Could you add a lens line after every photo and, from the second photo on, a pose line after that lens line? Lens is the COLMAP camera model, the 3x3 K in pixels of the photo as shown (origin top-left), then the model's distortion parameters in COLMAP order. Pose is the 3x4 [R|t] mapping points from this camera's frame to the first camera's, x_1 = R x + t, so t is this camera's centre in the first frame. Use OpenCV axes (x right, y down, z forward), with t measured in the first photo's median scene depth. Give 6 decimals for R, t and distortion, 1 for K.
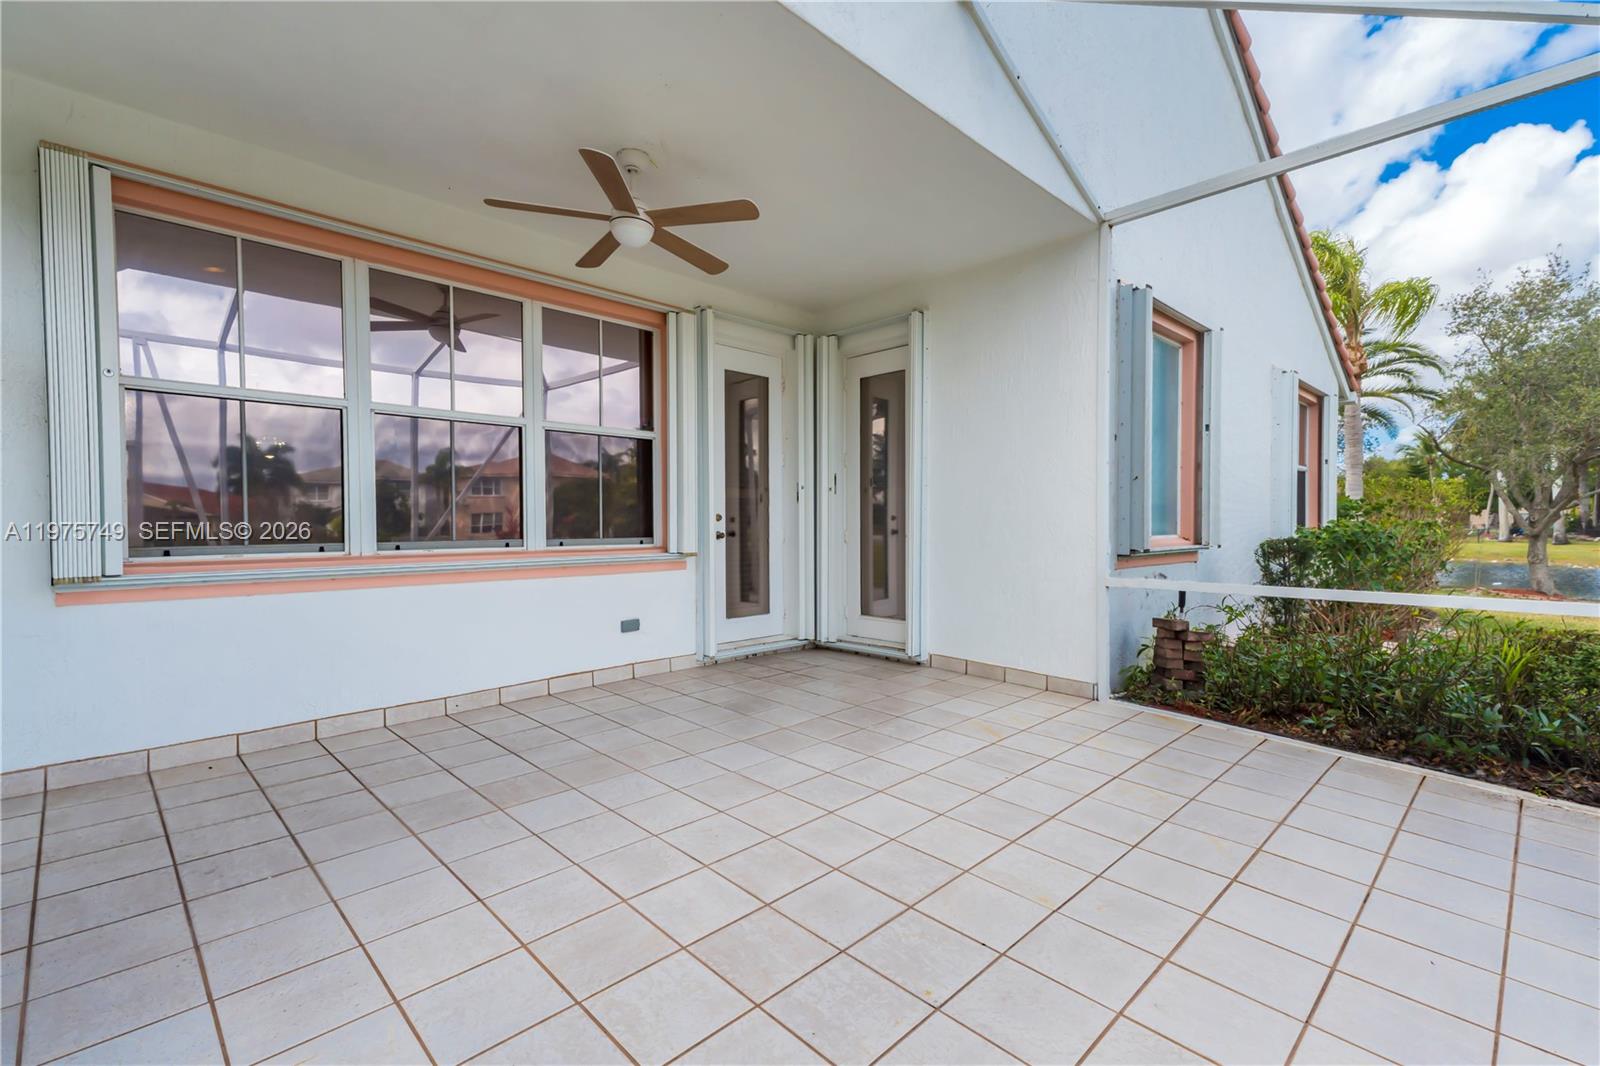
lens RADIAL K [[712.3, 0, 797.1], [0, 712.3, 525.1], [0, 0, 1]] dist [0.037518, 0.000038]
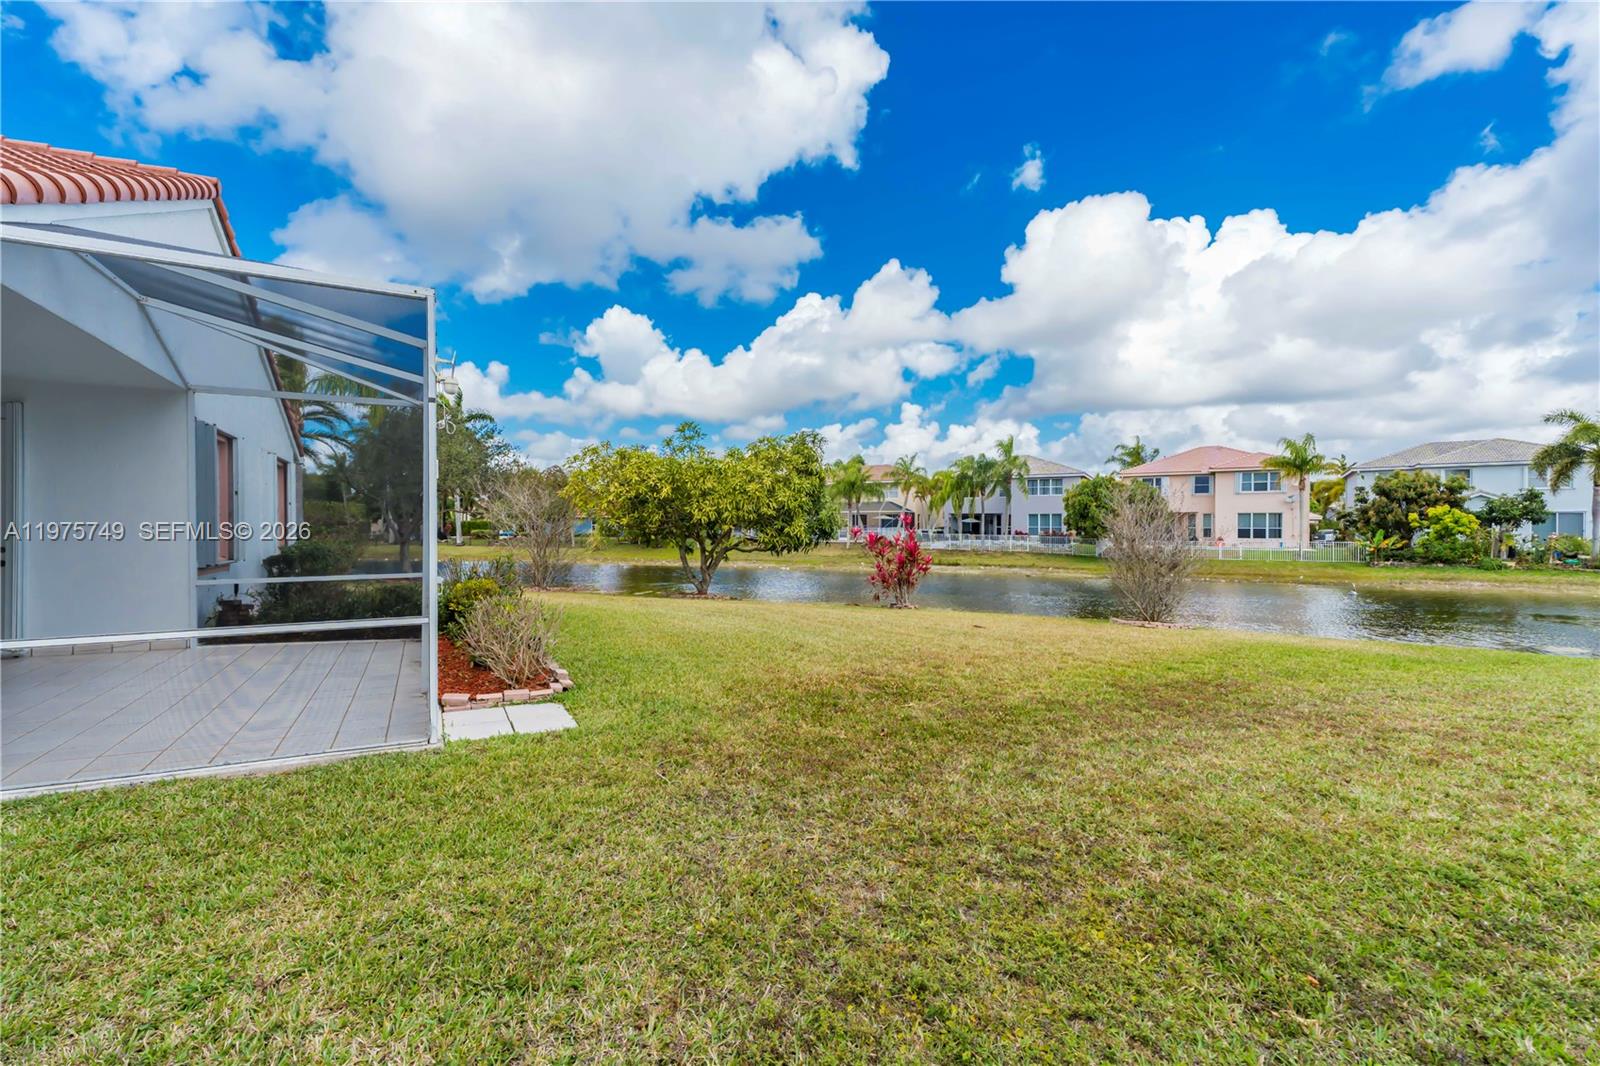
lens RADIAL K [[712.3, 0, 805.8], [0, 712.3, 533.4], [0, 0, 1]] dist [0.037518, 0.000038]
pose [[0.284249, -0.011347, 0.958683, -0.763673], [0.004541, 0.999935, 0.010489, -0.051351], [-0.958740, 0.001372, 0.284282, -0.860011]]
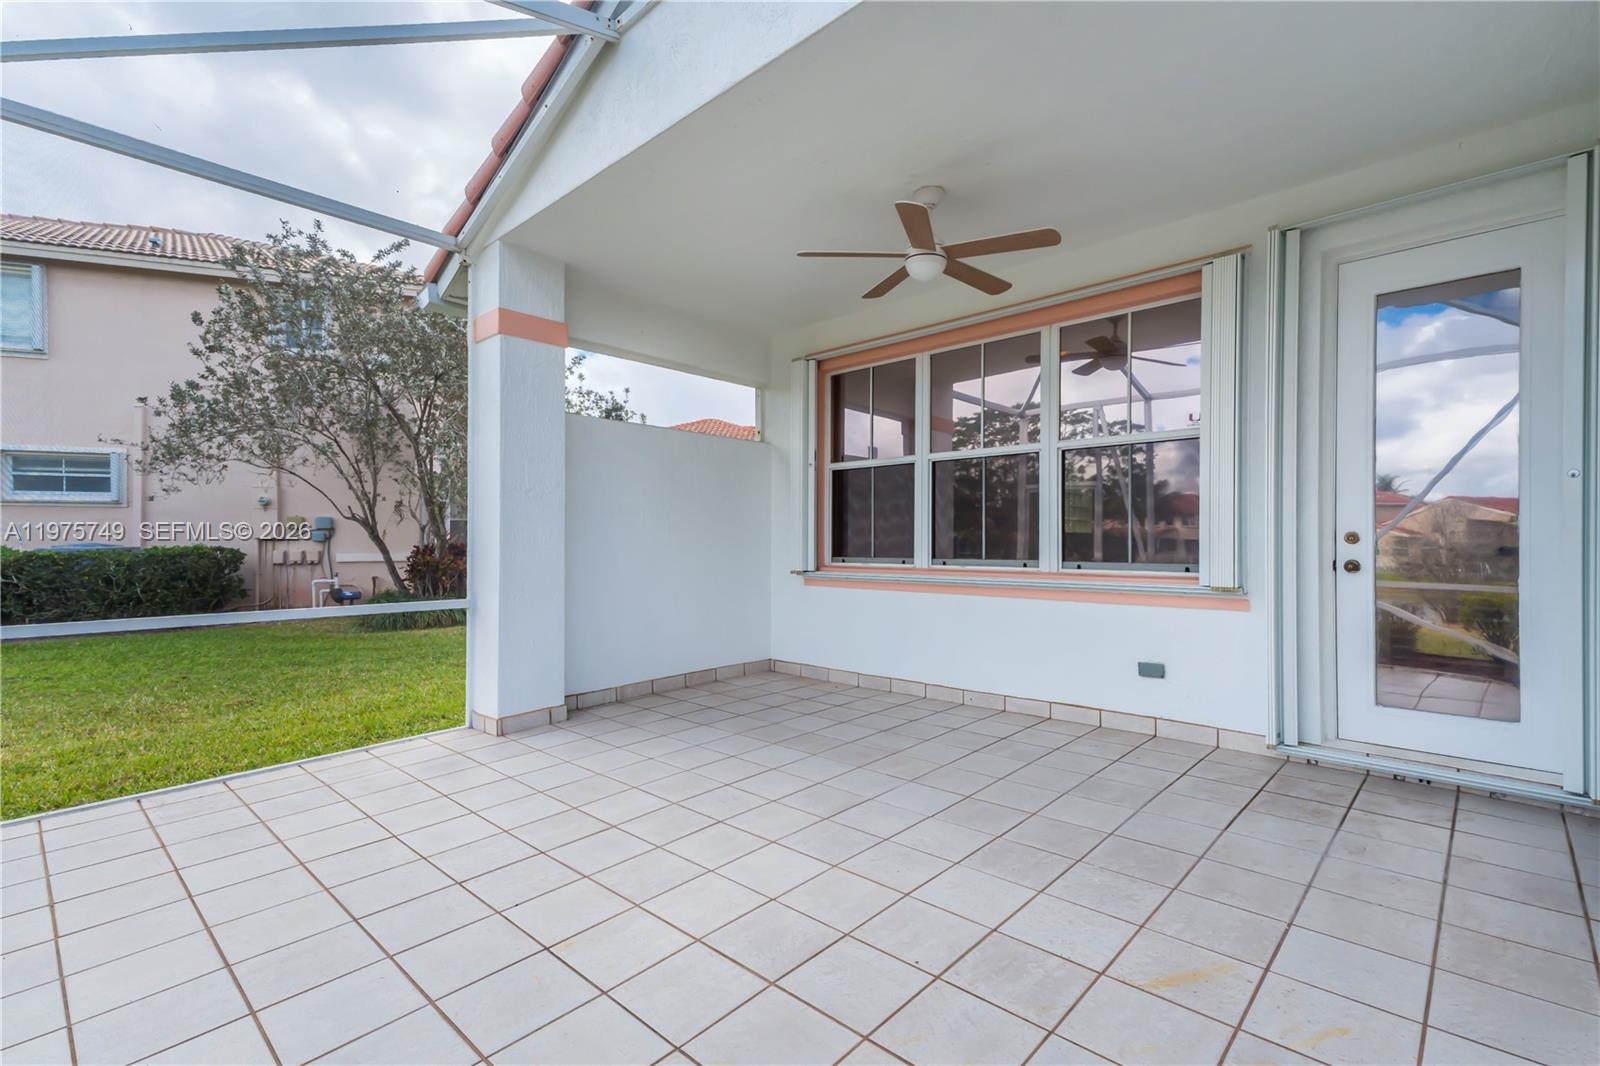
lens RADIAL K [[712.3, 0, 802.1], [0, 712.3, 533.2], [0, 0, 1]] dist [0.037518, 0.000038]
pose [[0.055486, -0.015141, -0.998345, 0.657913], [-0.007716, 0.999849, -0.015592, -0.000729], [0.998430, 0.008568, 0.055361, 0.632125]]
